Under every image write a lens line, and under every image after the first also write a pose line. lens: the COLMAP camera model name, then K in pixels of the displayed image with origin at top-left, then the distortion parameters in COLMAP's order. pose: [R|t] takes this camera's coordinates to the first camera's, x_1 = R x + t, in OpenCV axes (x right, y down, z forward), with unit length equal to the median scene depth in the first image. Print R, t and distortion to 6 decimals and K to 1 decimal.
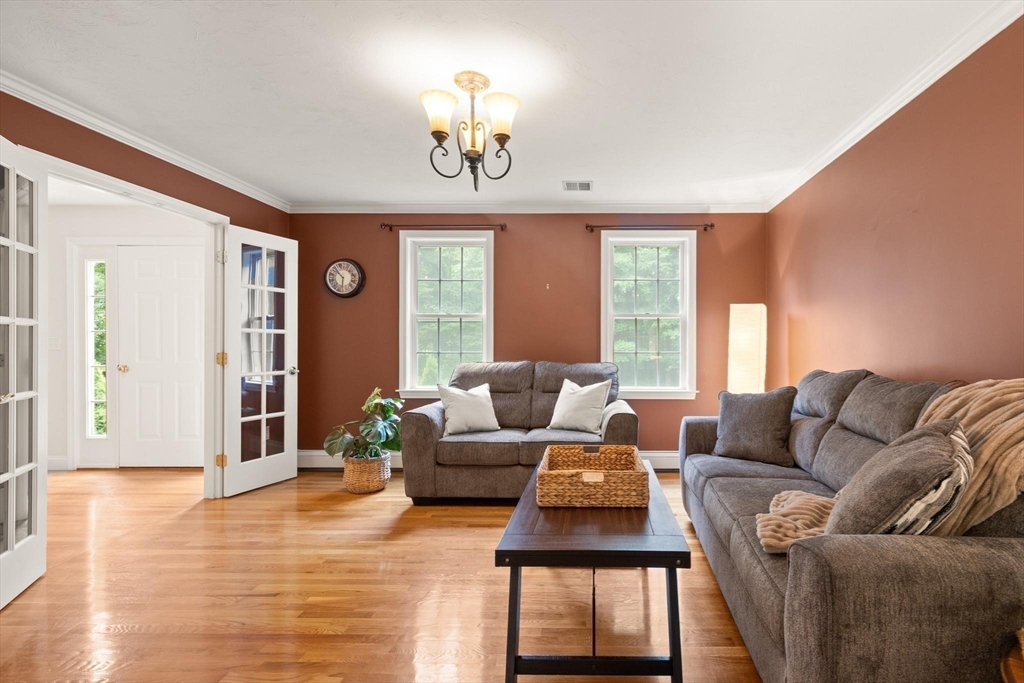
lens RADIAL K [[466.7, 0, 517.3], [0, 466.7, 343.1], [0, 0, 1]] dist [0.004235, -0.000860]
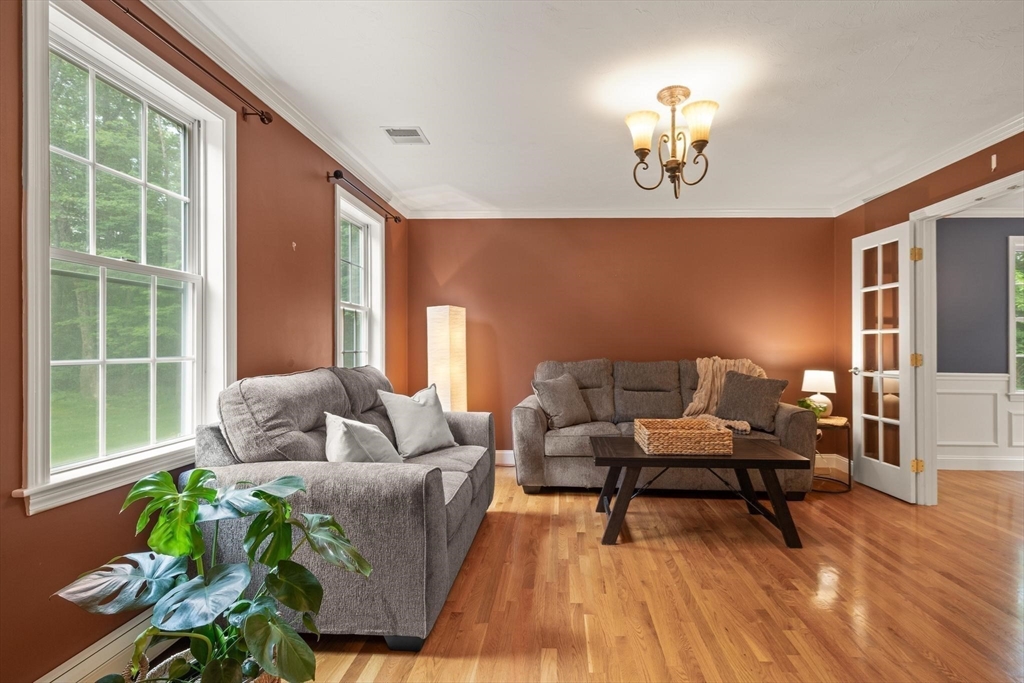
lens RADIAL K [[498.0, 0, 514.3], [0, 498.0, 341.7], [0, 0, 1]] dist [-0.000241, -0.000541]
pose [[0.000436, 0.003310, 0.999994, -0.722449], [-0.011018, 0.999934, -0.003305, 0.003456], [-0.999939, -0.011016, 0.000473, 0.890560]]
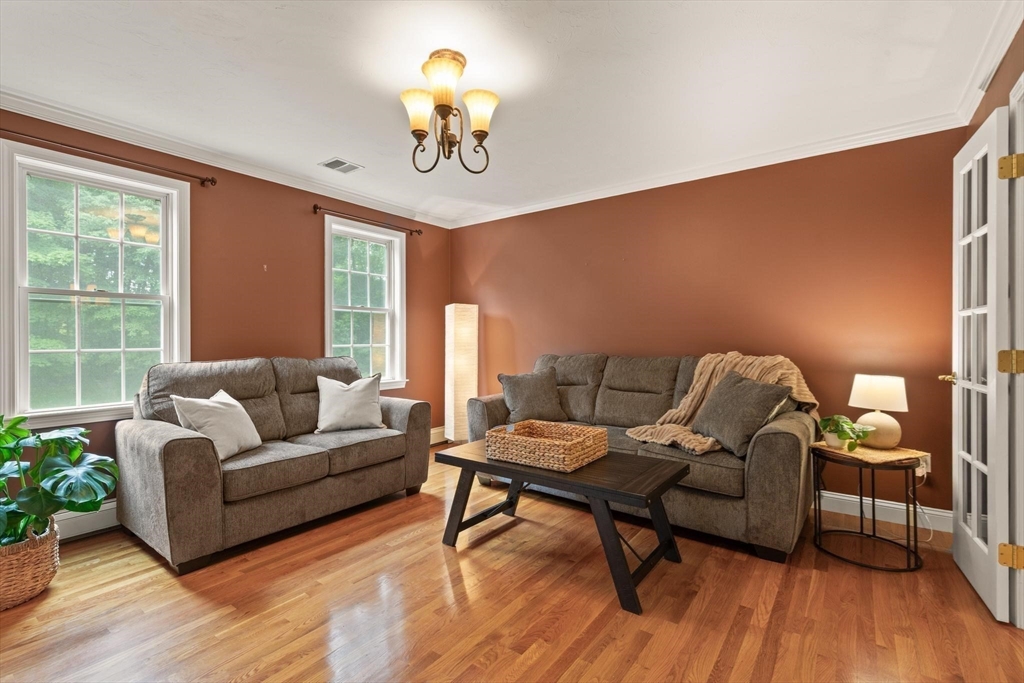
lens RADIAL K [[466.7, 0, 522.1], [0, 466.7, 335.6], [0, 0, 1]] dist [0.004235, -0.000860]
pose [[0.570801, 0.001301, 0.821087, -0.432656], [-0.001019, 0.999999, -0.000876, -0.000096], [-0.821088, -0.000336, 0.570802, 0.181283]]
